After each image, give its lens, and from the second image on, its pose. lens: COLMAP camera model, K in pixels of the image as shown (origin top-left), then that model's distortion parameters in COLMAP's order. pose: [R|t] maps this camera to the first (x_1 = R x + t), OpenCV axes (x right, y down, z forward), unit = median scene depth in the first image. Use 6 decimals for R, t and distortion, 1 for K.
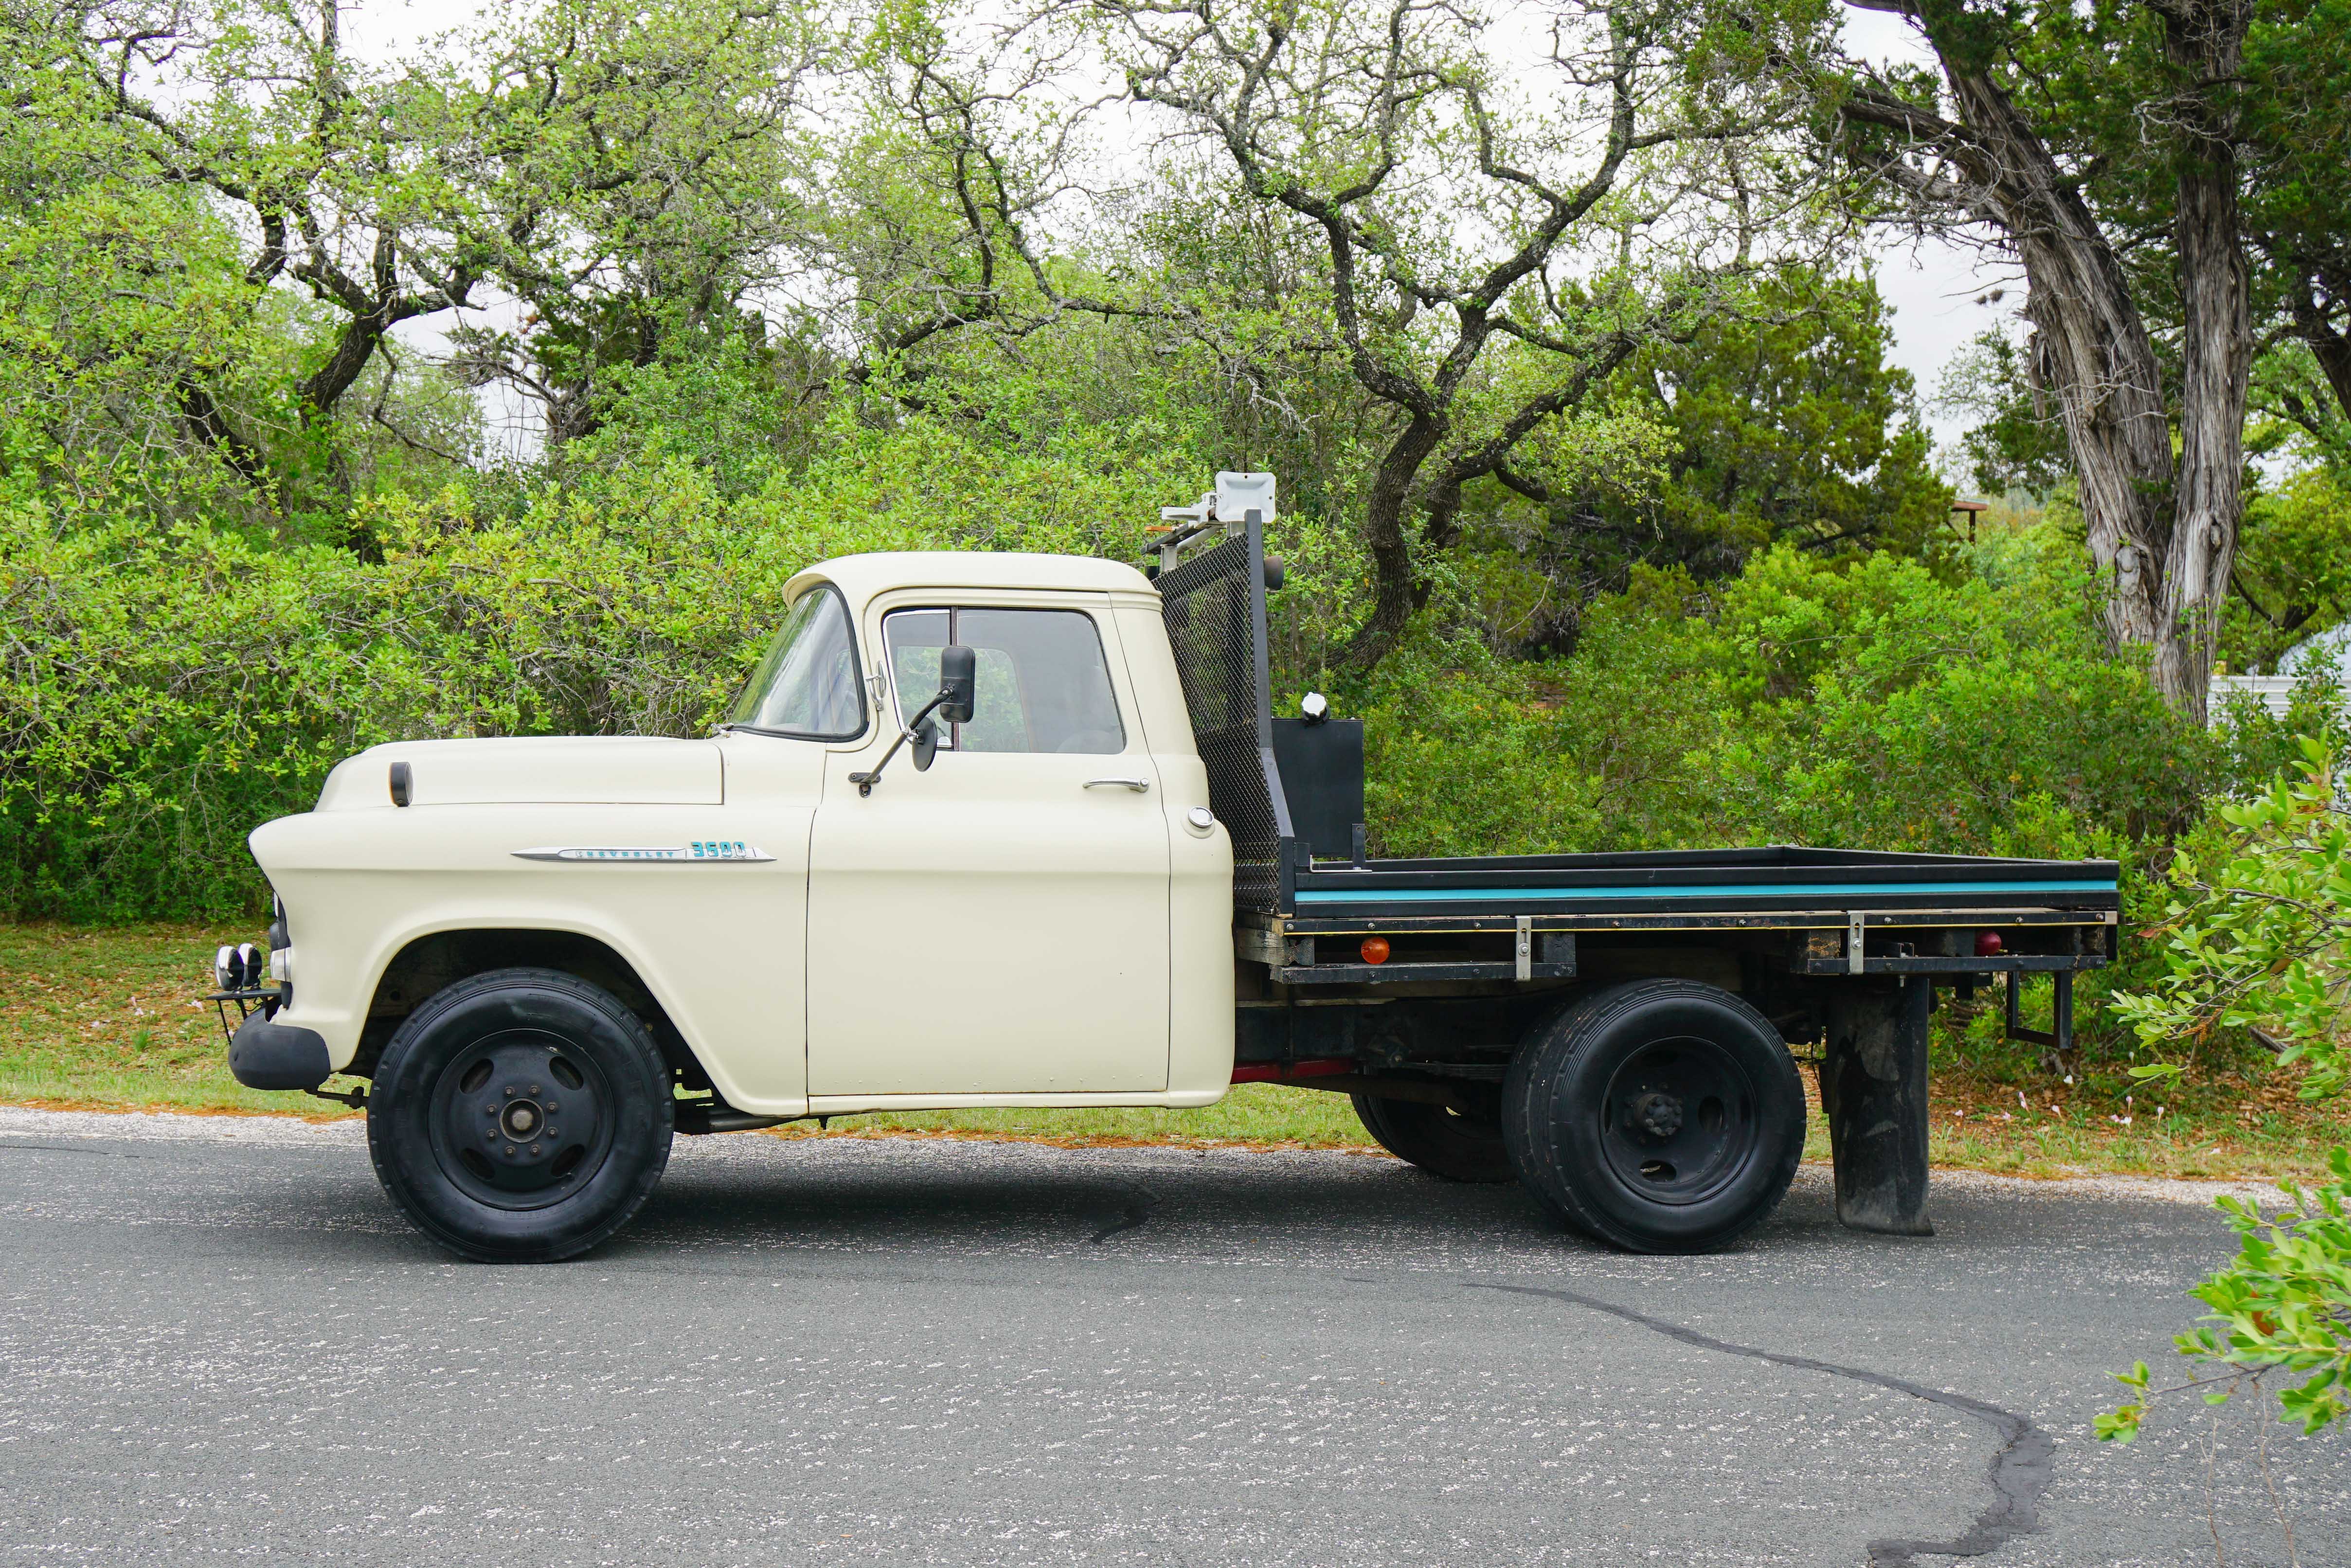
lens RADIAL K [[2724.6, 0, 1134.4], [0, 2724.6, 822.9], [0, 0, 1]] dist [0.021494, 0.000000]
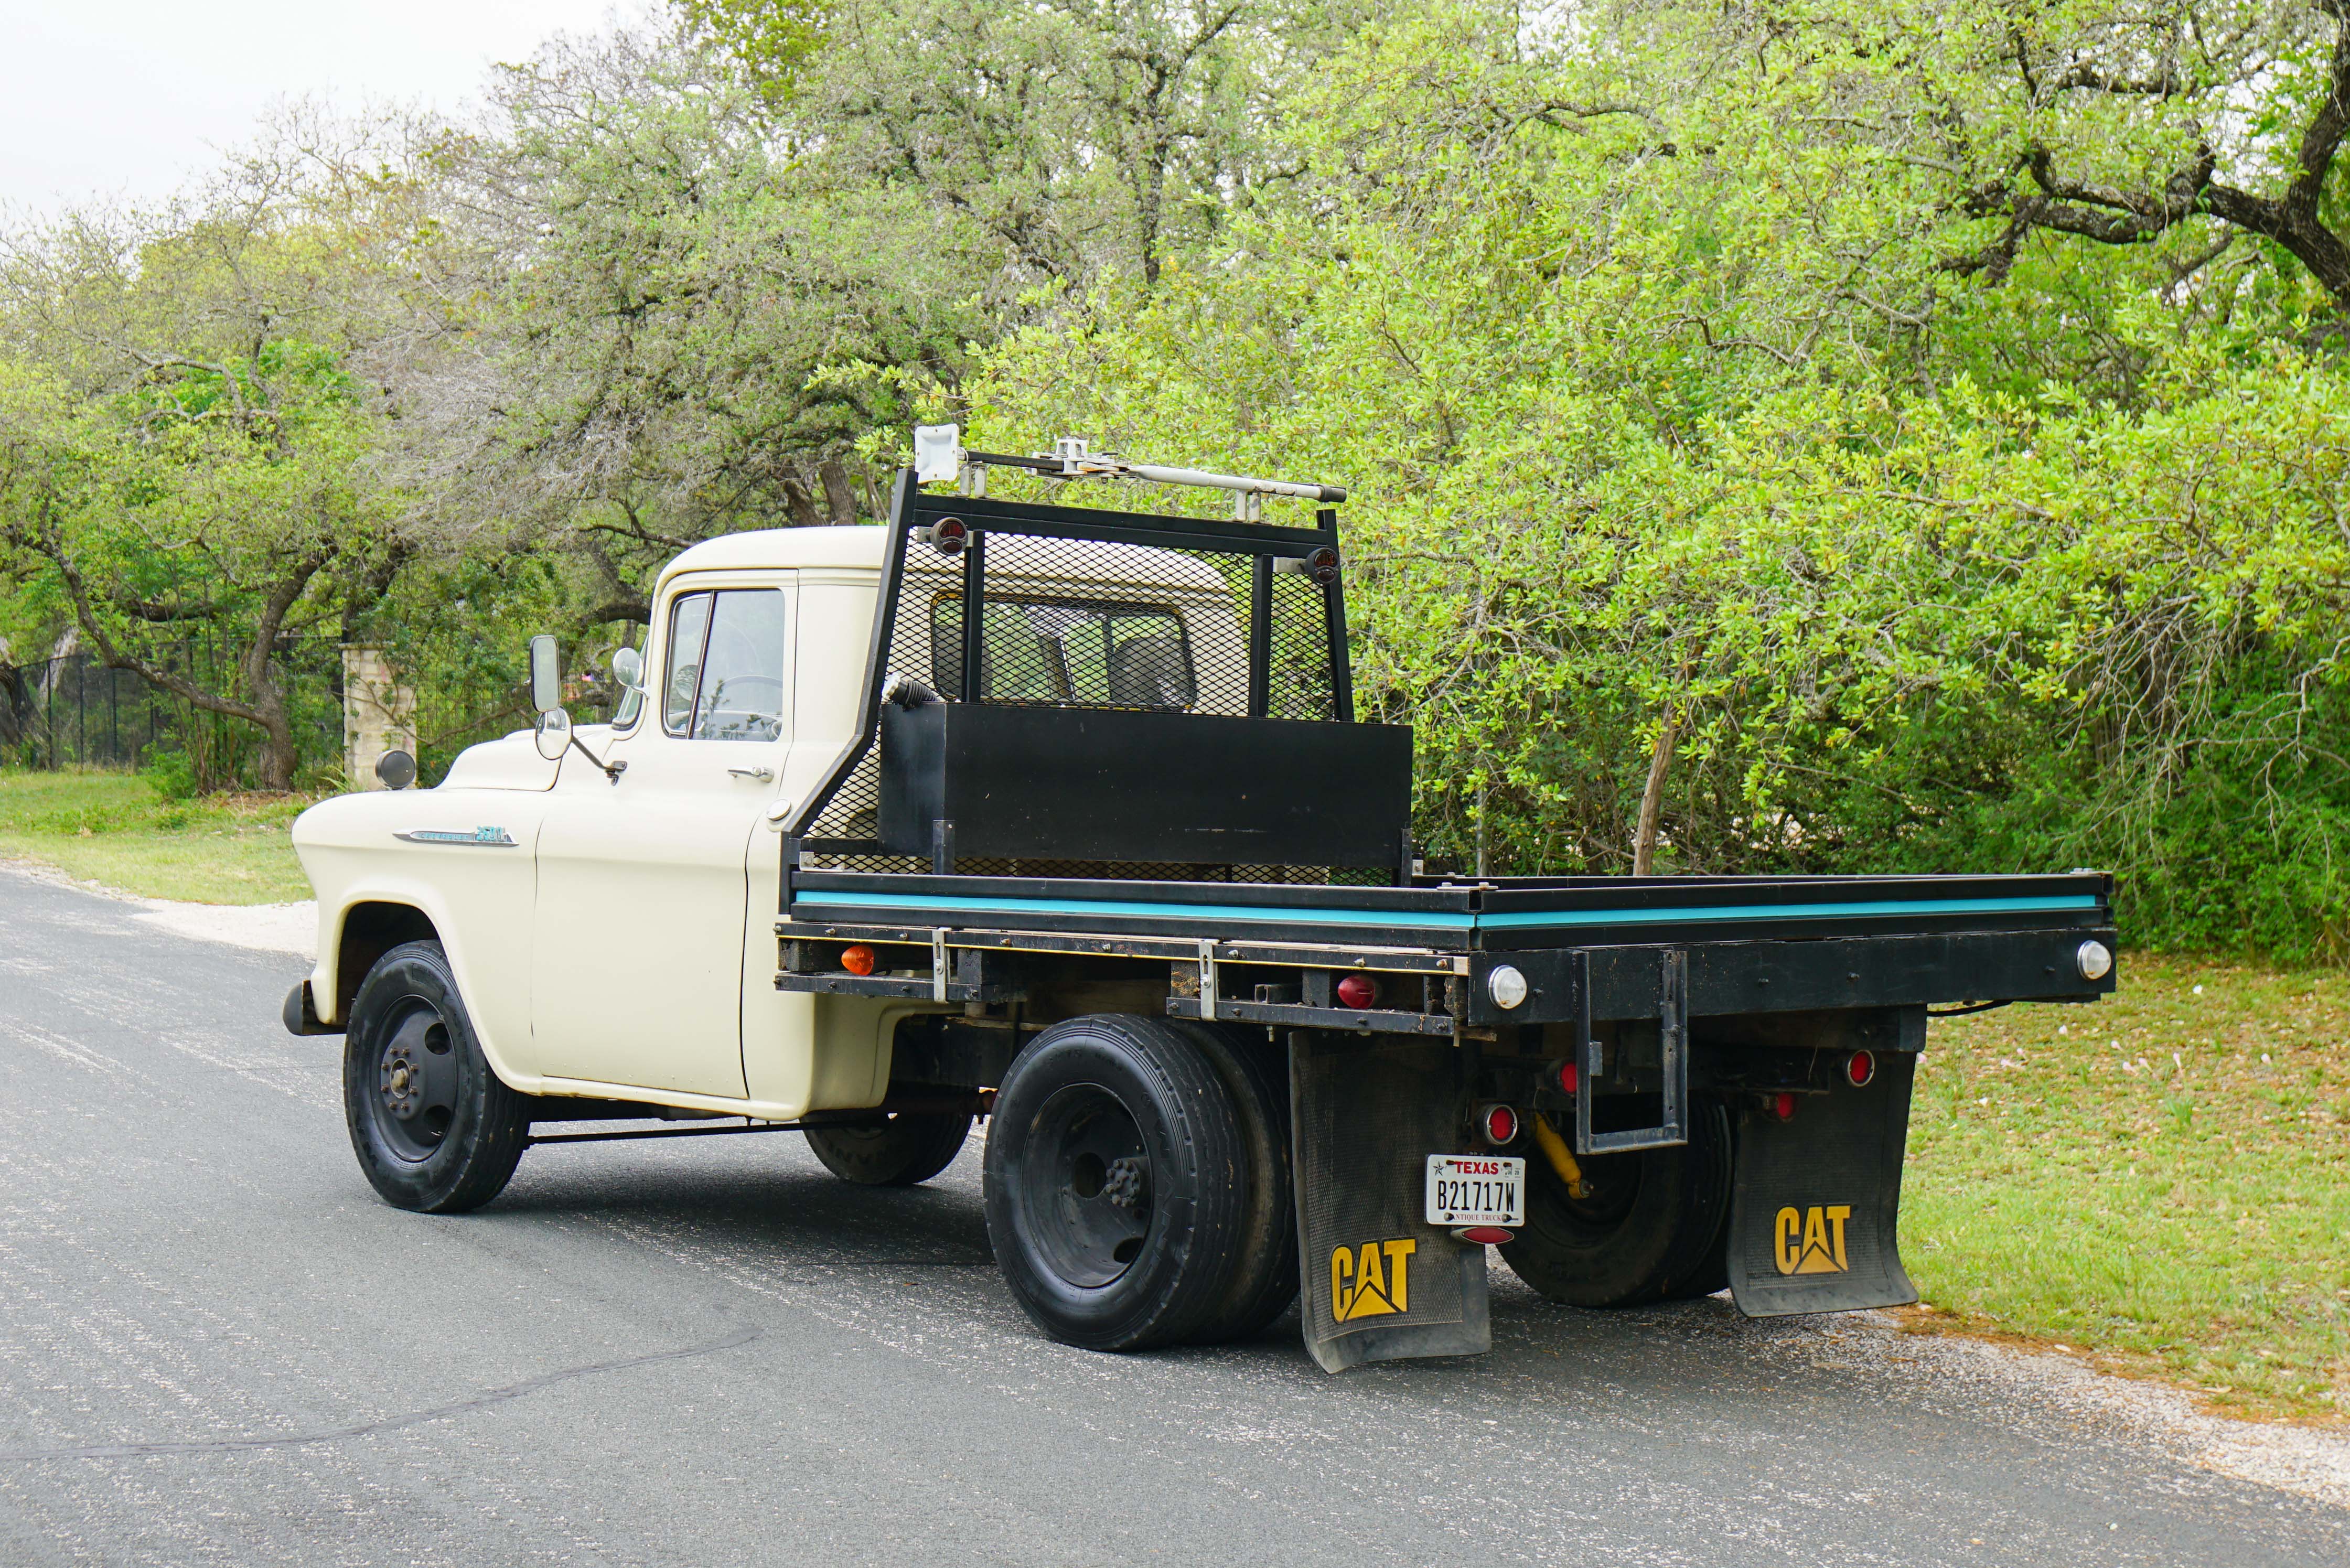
lens RADIAL K [[4481.9, 0, 1160.8], [0, 4481.9, 771.1], [0, 0, 1]] dist [0.213262, 0.000000]
pose [[0.481920, 0.004572, -0.876203, 1.373480], [-0.015265, 0.999878, -0.003178, -0.011811], [0.876082, 0.014907, 0.481931, 0.358218]]
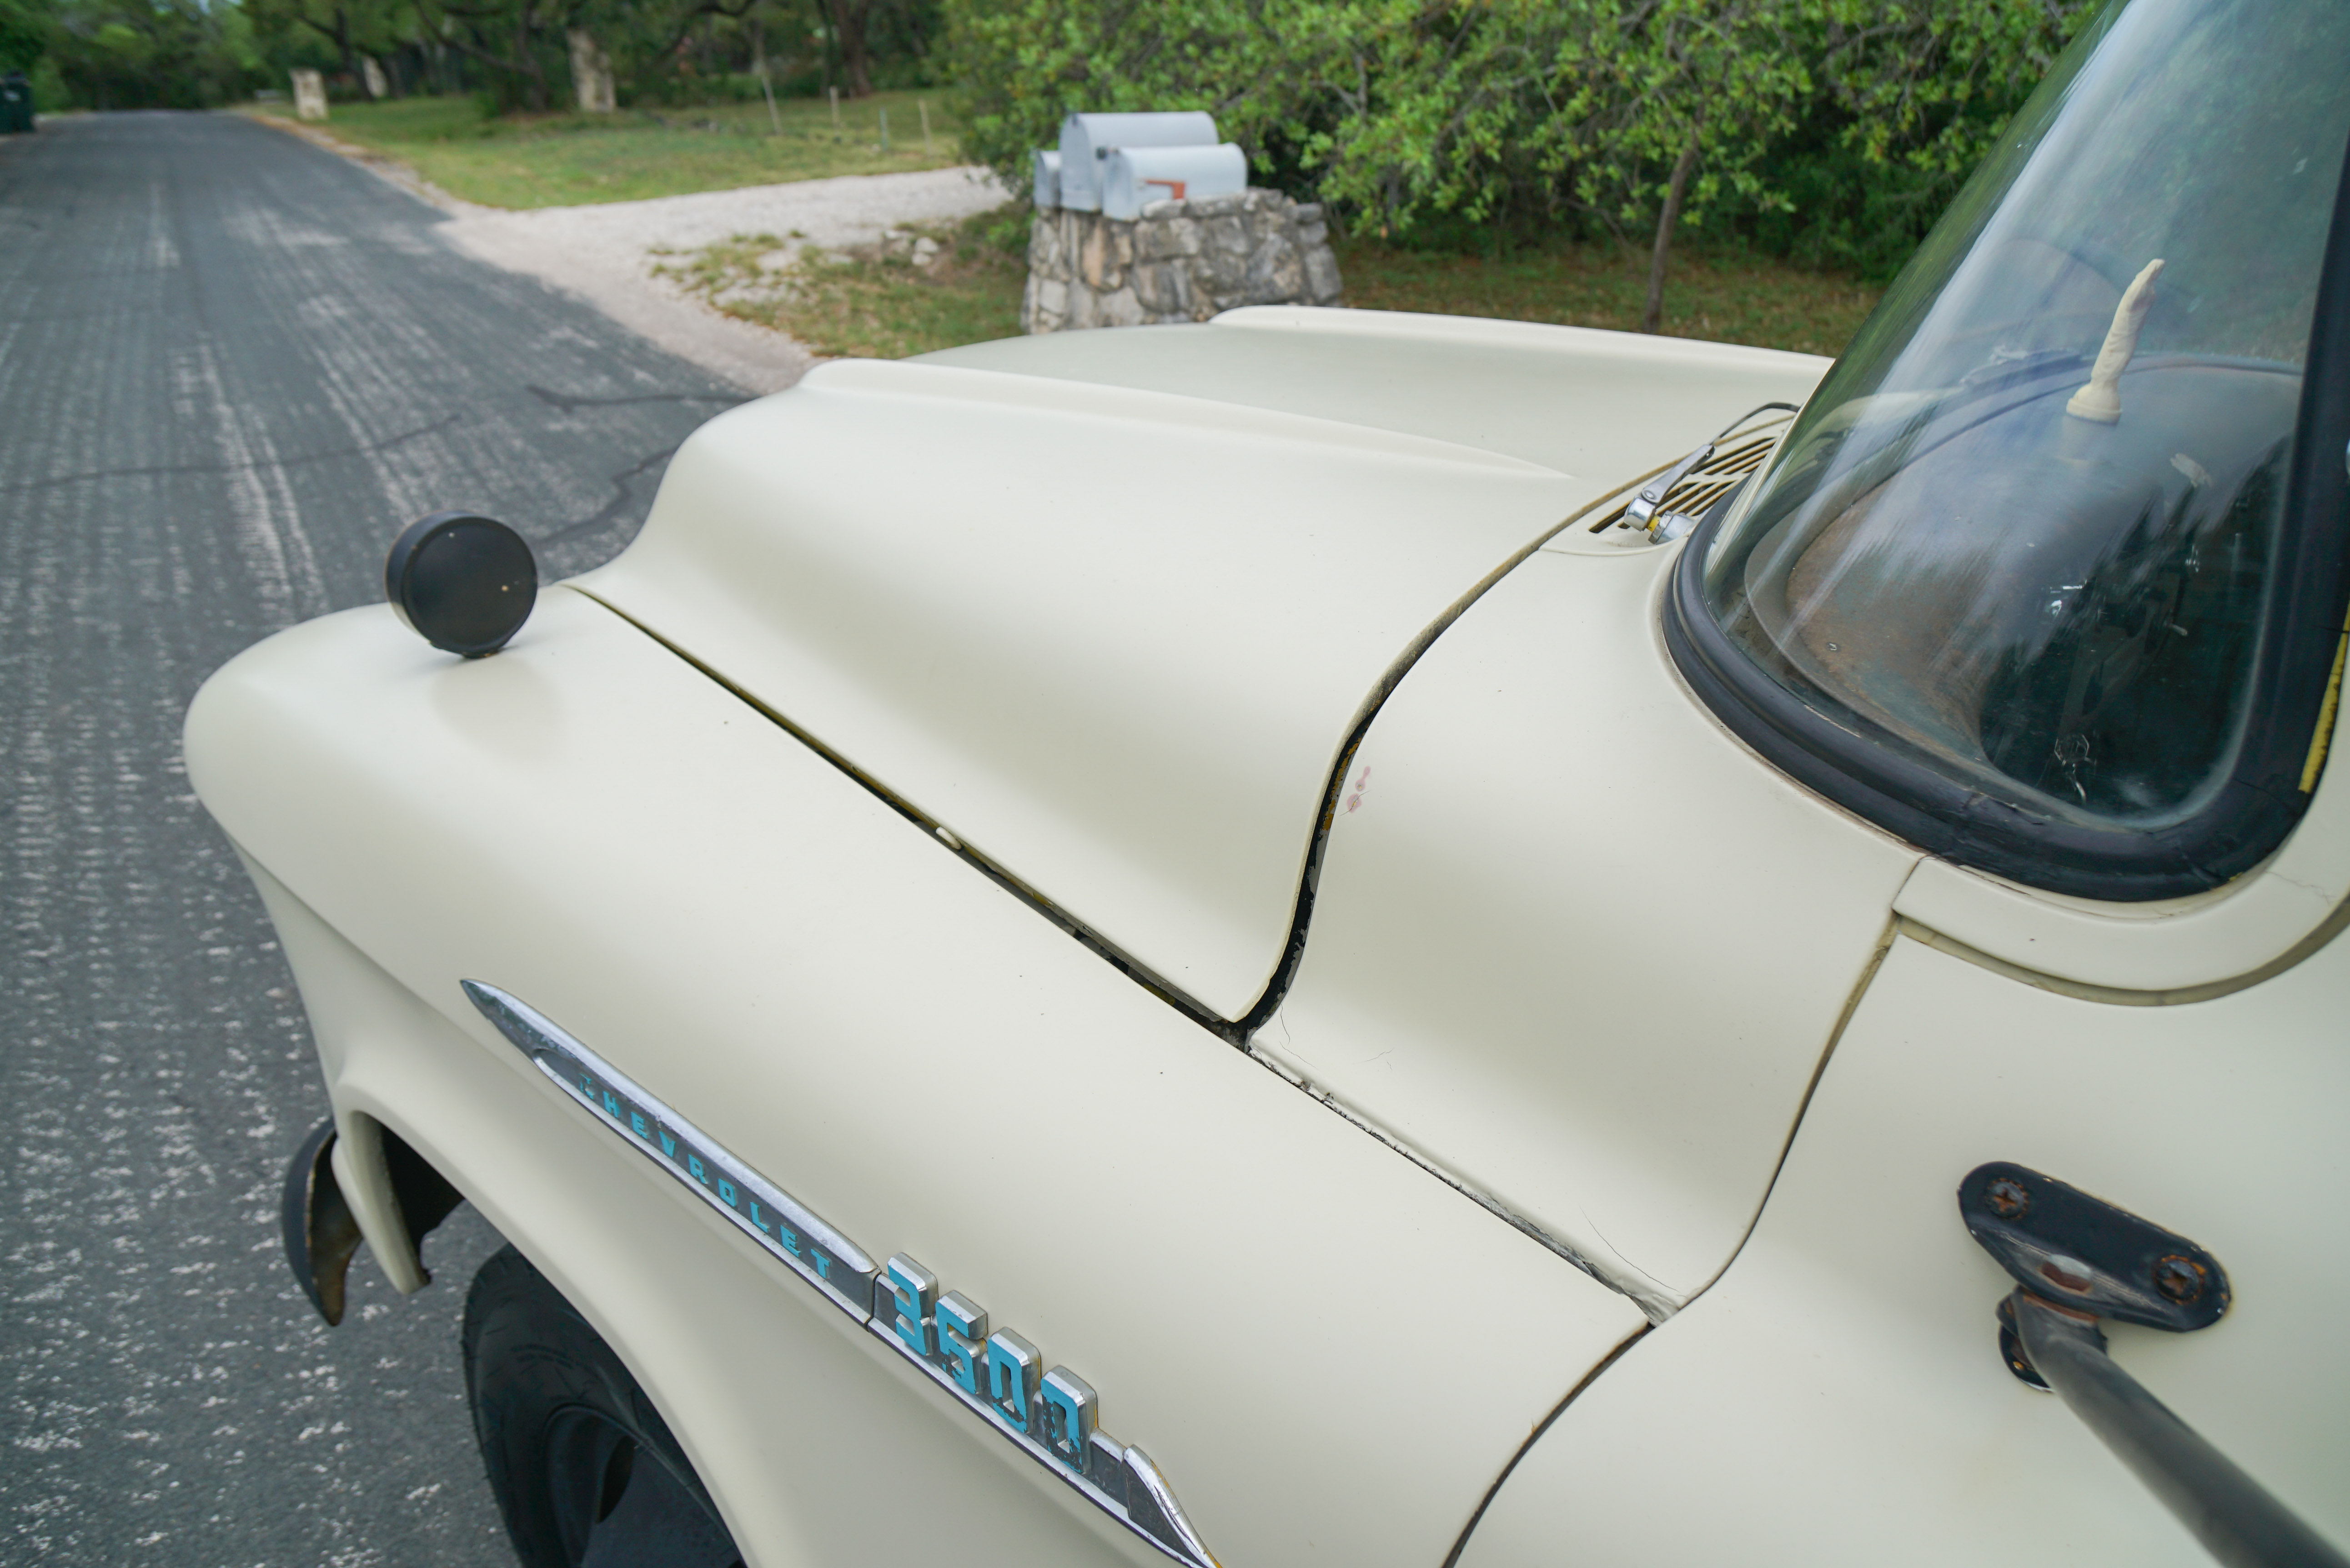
lens RADIAL K [[1645.6, 0, 1185.3], [0, 1645.6, 804.2], [0, 0, 1]] dist [-0.130693, 0.102532]
pose [[0.607836, 0.332279, -0.721198, -0.073998], [-0.013465, 0.912420, 0.409033, -0.061135], [0.793948, -0.238914, 0.559076, 0.883041]]
